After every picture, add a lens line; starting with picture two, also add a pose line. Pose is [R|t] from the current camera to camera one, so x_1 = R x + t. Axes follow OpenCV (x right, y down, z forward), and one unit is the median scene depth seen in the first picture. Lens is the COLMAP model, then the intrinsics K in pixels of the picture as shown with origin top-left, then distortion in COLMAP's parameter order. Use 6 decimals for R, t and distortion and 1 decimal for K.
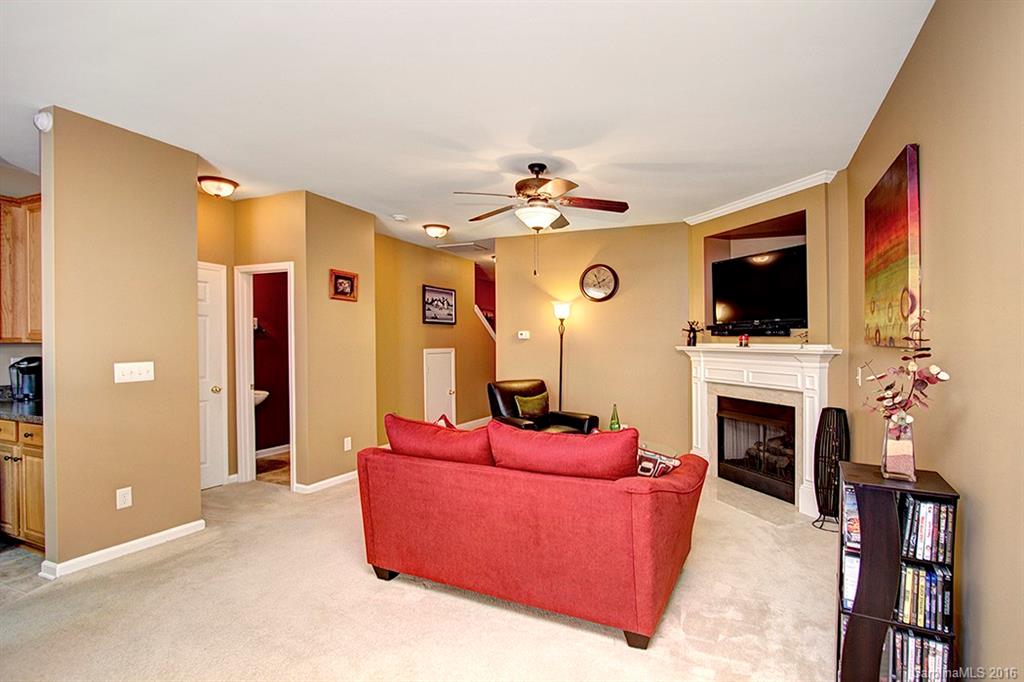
lens RADIAL K [[478.1, 0, 512.5], [0, 478.1, 342.6], [0, 0, 1]] dist [-0.013342, 0.000576]
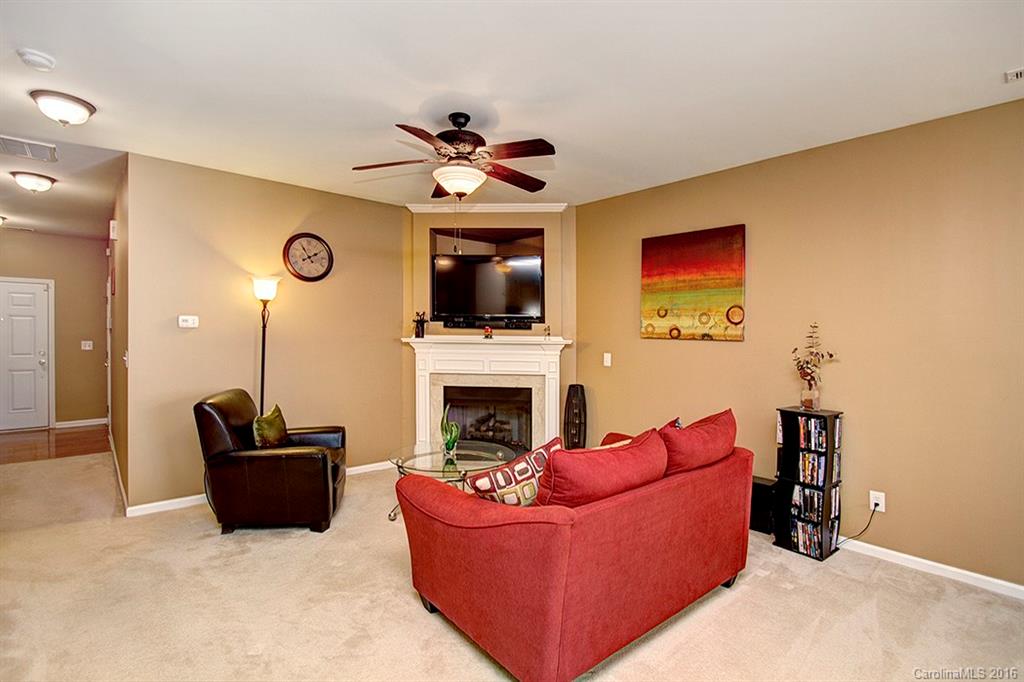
lens RADIAL K [[497.1, 0, 519.6], [0, 497.1, 336.7], [0, 0, 1]] dist [-0.003145, 0.000333]
pose [[0.427457, -0.005221, 0.904021, -0.460893], [-0.006183, 0.999943, 0.008699, -0.005059], [-0.904015, -0.009308, 0.427400, 0.386930]]
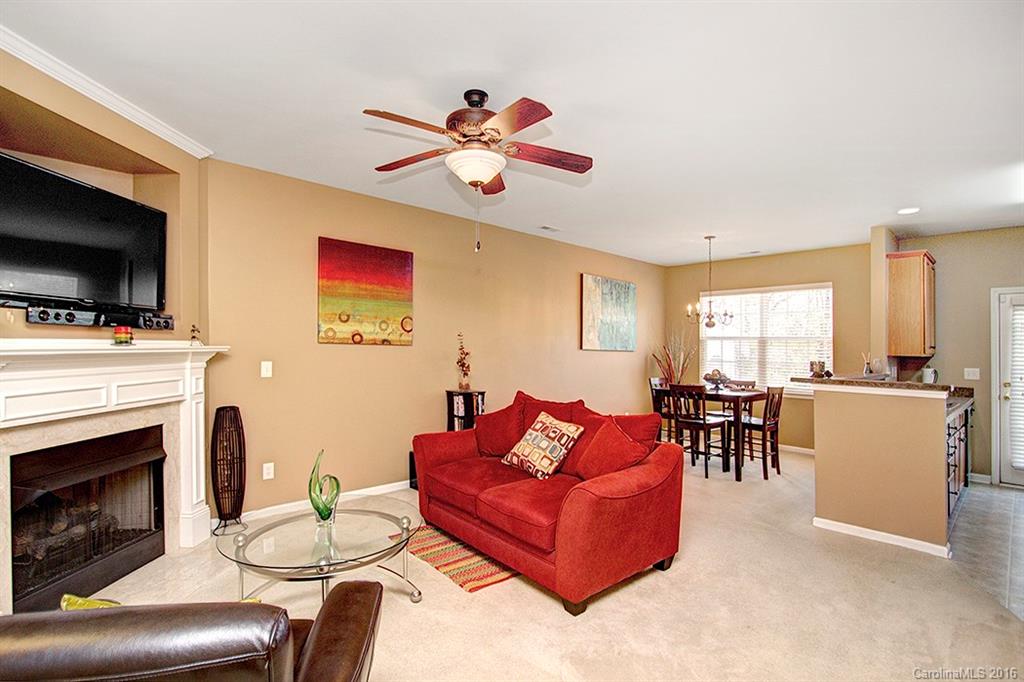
lens RADIAL K [[478.1, 0, 510.7], [0, 478.1, 331.5], [0, 0, 1]] dist [-0.013342, 0.000576]
pose [[-0.915521, -0.013366, 0.402047, -0.177382], [-0.023170, 0.999541, -0.019534, -0.007145], [-0.401601, -0.027199, -0.915411, 1.157813]]
